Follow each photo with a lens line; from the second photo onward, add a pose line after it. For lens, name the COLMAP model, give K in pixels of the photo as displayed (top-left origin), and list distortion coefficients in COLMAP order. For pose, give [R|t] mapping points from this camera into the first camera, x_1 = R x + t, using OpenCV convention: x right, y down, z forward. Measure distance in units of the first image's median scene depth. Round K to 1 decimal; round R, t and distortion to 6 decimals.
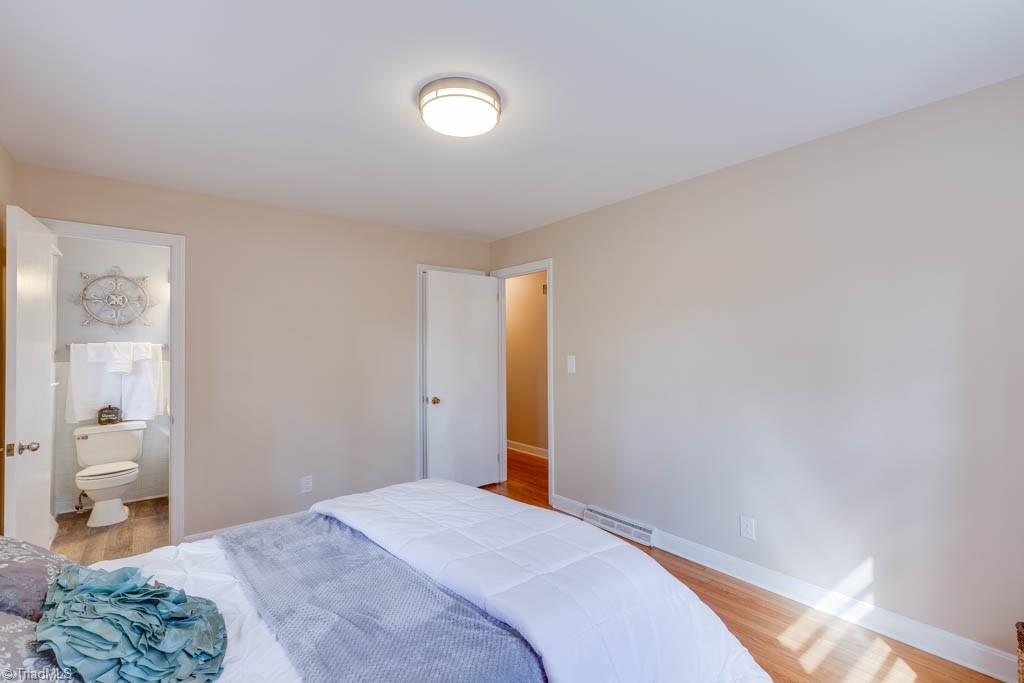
lens RADIAL K [[458.7, 0, 517.5], [0, 458.7, 338.4], [0, 0, 1]] dist [0.010396, -0.004934]
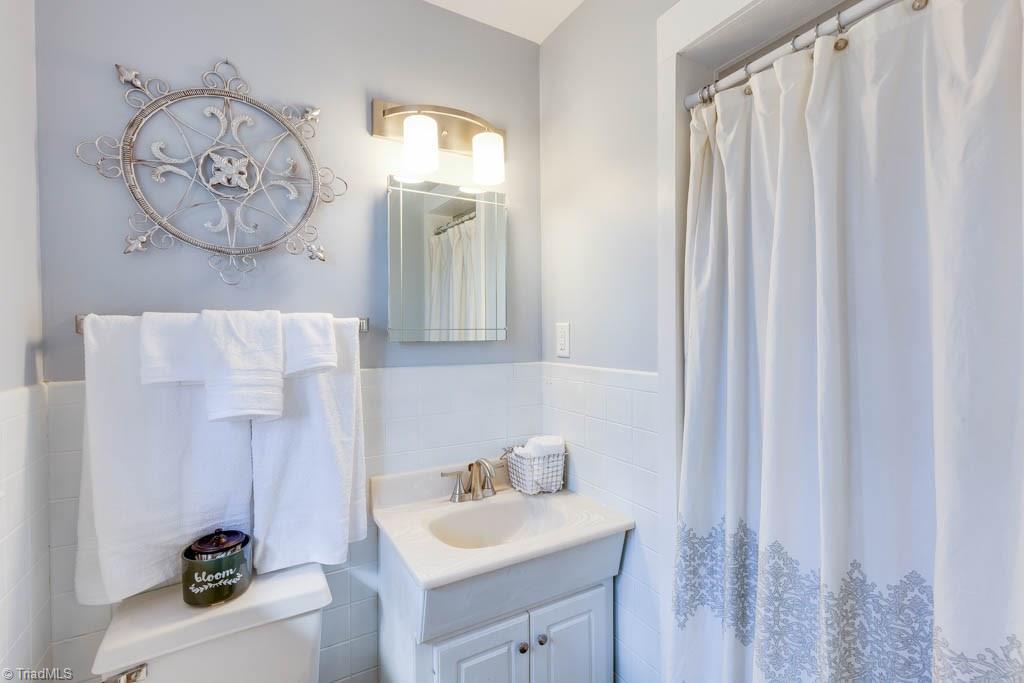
lens RADIAL K [[458.7, 0, 517.5], [0, 458.7, 338.4], [0, 0, 1]] dist [0.010396, -0.004934]
pose [[0.988210, 0.019309, -0.151883, -0.640782], [-0.011179, 0.998467, 0.054205, 0.007853], [0.152696, -0.051868, 0.986911, 0.730930]]
